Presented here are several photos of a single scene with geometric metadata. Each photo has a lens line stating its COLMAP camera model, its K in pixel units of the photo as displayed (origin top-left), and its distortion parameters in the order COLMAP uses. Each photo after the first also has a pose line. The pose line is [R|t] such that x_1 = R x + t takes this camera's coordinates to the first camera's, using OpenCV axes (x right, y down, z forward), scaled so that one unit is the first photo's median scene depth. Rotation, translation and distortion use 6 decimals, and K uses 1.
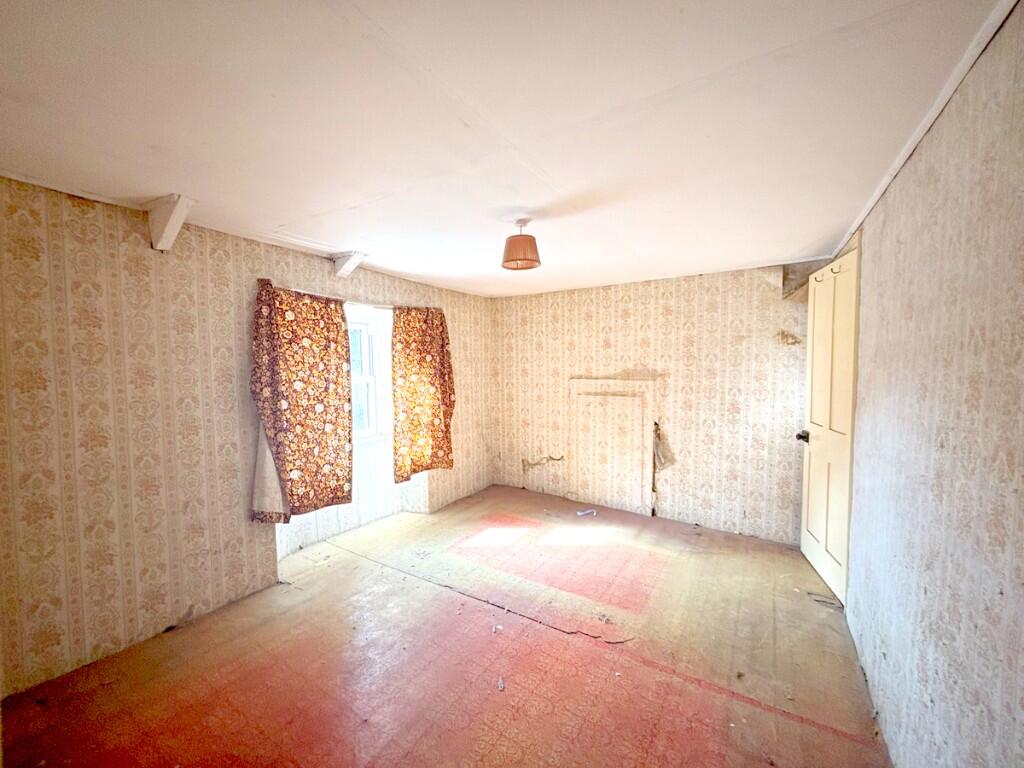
lens RADIAL K [[419.5, 0, 515.5], [0, 419.5, 385.9], [0, 0, 1]] dist [0.000619, 0.000833]
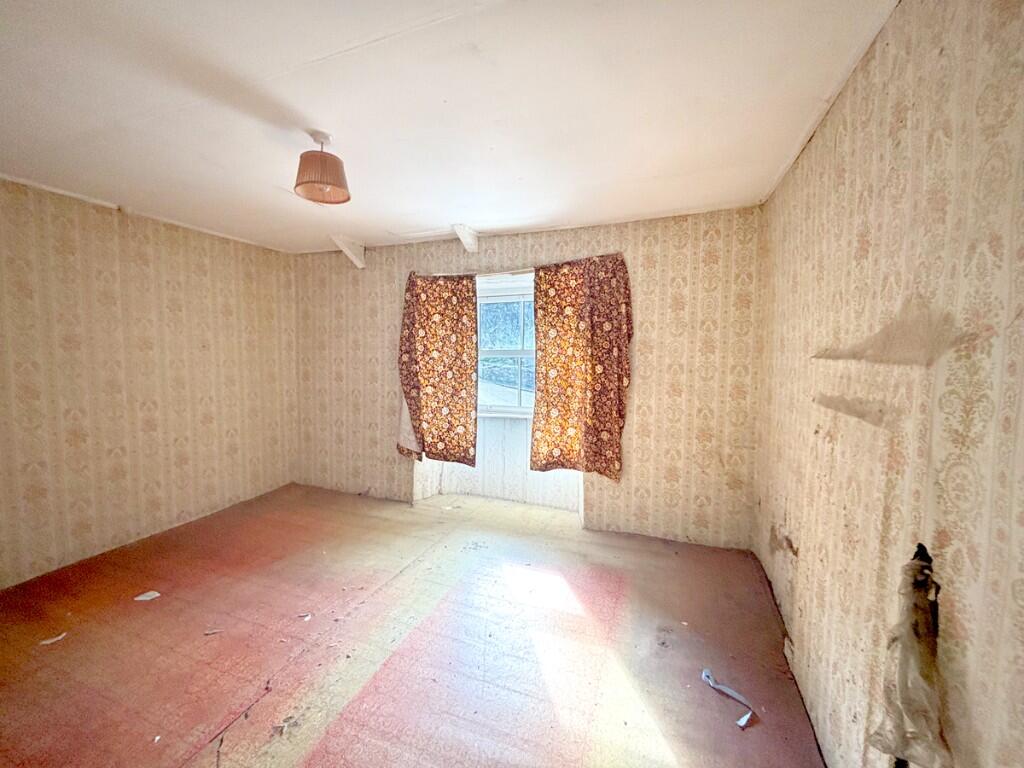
lens RADIAL K [[419.5, 0, 507.0], [0, 419.5, 380.0], [0, 0, 1]] dist [0.000619, 0.000833]
pose [[0.162145, 0.068975, -0.984353, 0.565619], [-0.047889, 0.996929, 0.061968, -0.008358], [0.985604, 0.037091, 0.164950, 0.801390]]
